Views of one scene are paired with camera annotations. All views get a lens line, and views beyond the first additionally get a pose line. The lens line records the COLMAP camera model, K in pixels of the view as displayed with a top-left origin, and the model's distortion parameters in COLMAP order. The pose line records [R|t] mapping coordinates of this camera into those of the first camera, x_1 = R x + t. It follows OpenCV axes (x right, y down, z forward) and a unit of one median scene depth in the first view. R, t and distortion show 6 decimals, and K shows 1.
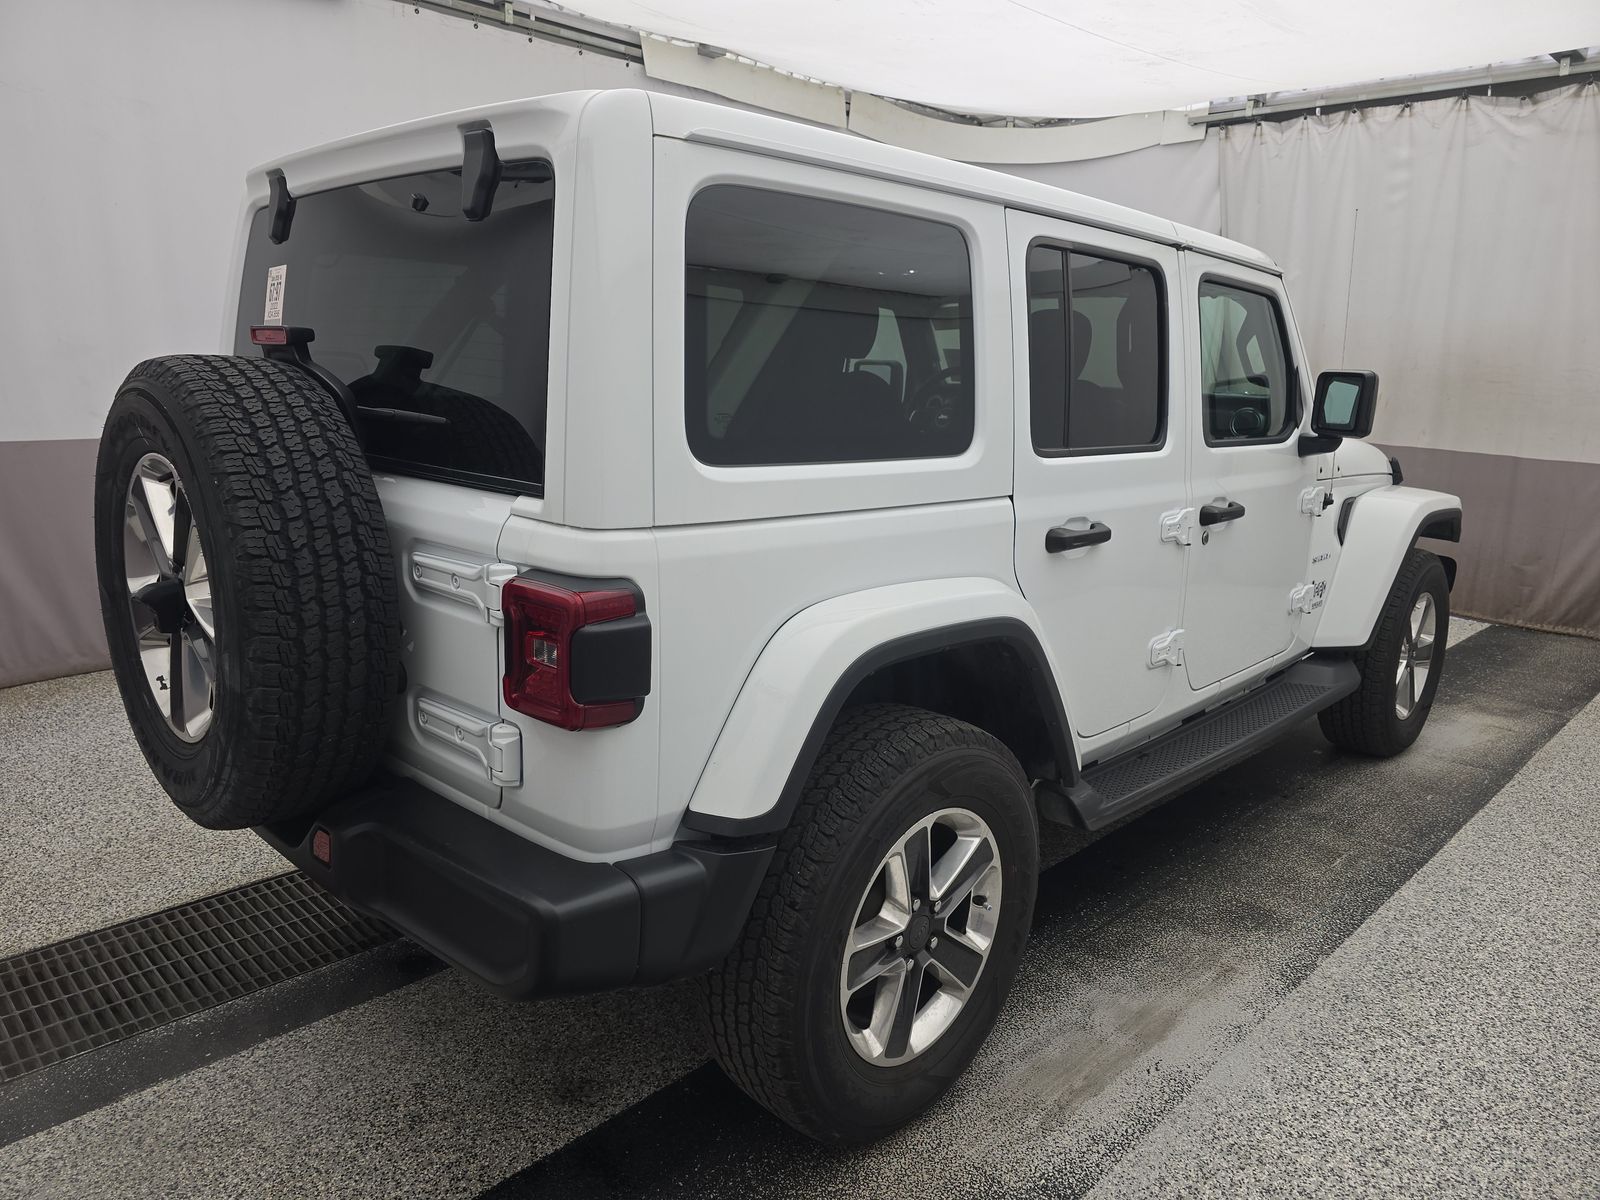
lens RADIAL K [[1079.4, 0, 802.6], [0, 1079.4, 598.3], [0, 0, 1]] dist [0.035450, -0.031203]
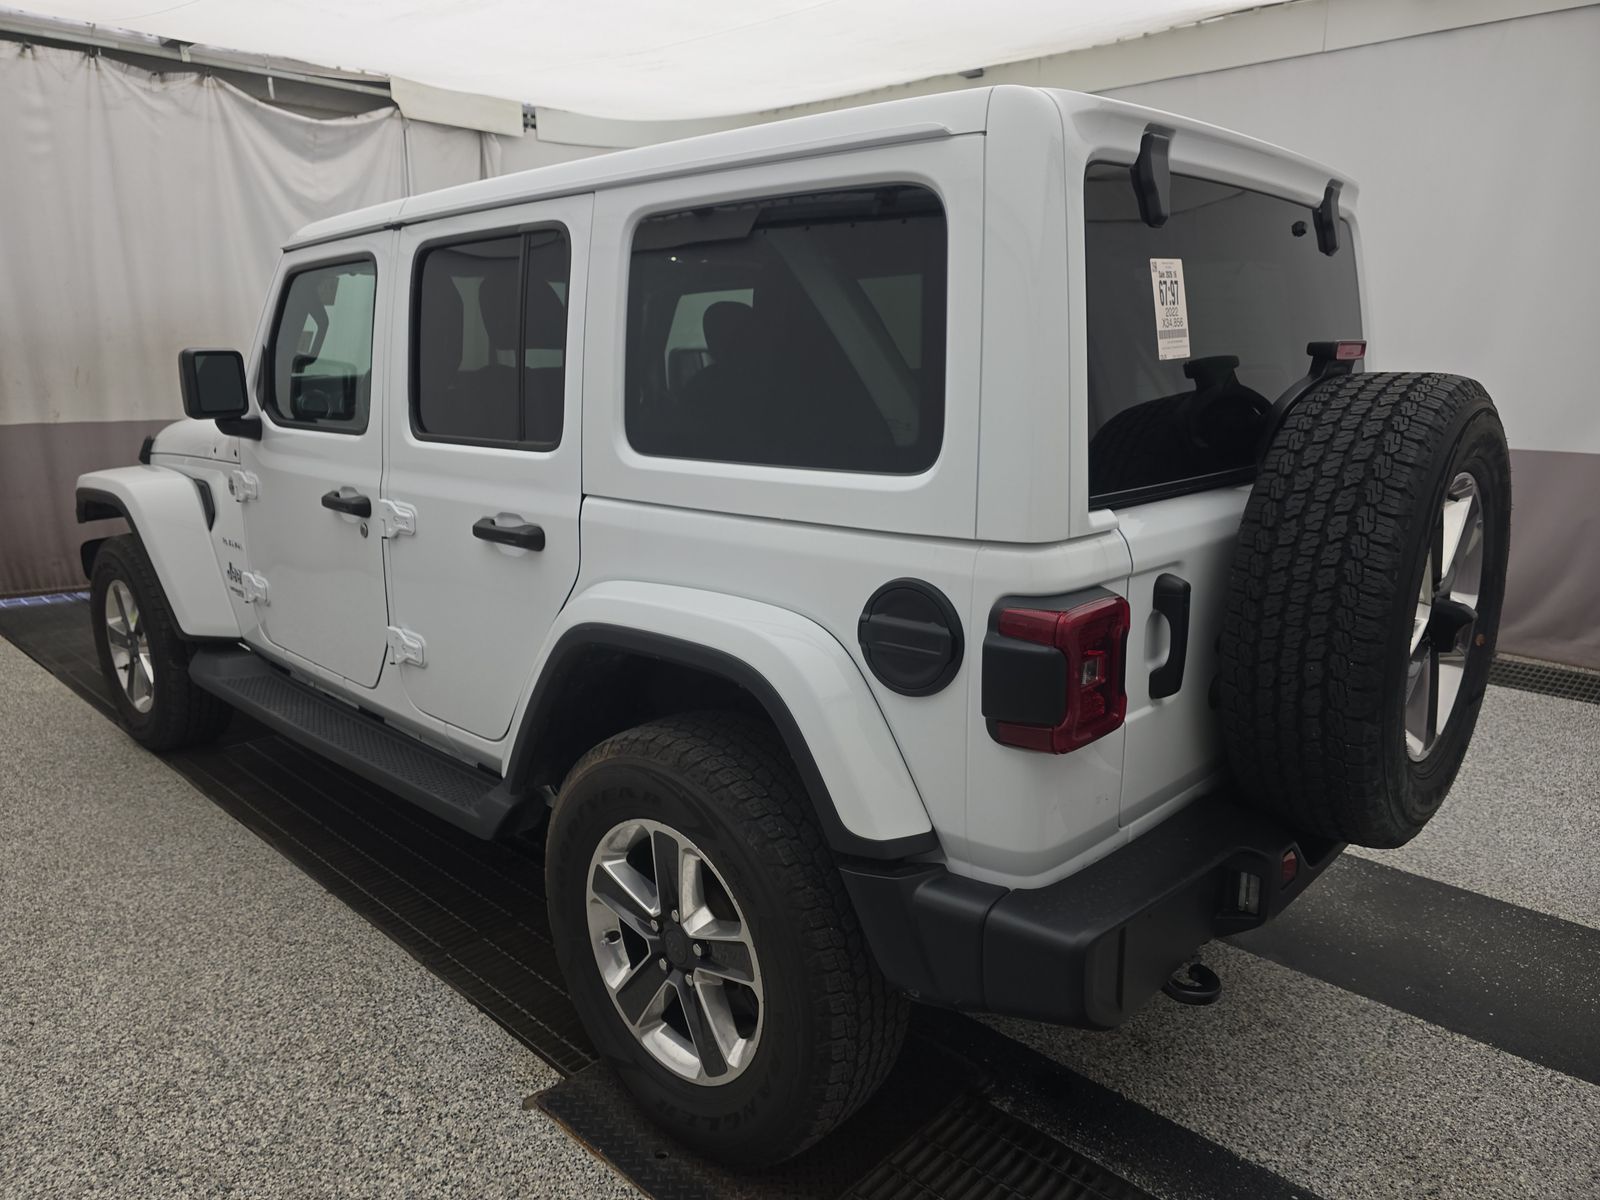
lens RADIAL K [[1079.4, 0, 784.7], [0, 1079.4, 597.2], [0, 0, 1]] dist [0.035450, -0.031203]
pose [[-0.019368, -0.256669, 0.966305, -0.478184], [0.214771, 0.942856, 0.254745, -0.125789], [-0.976472, 0.212468, 0.036864, 0.484784]]
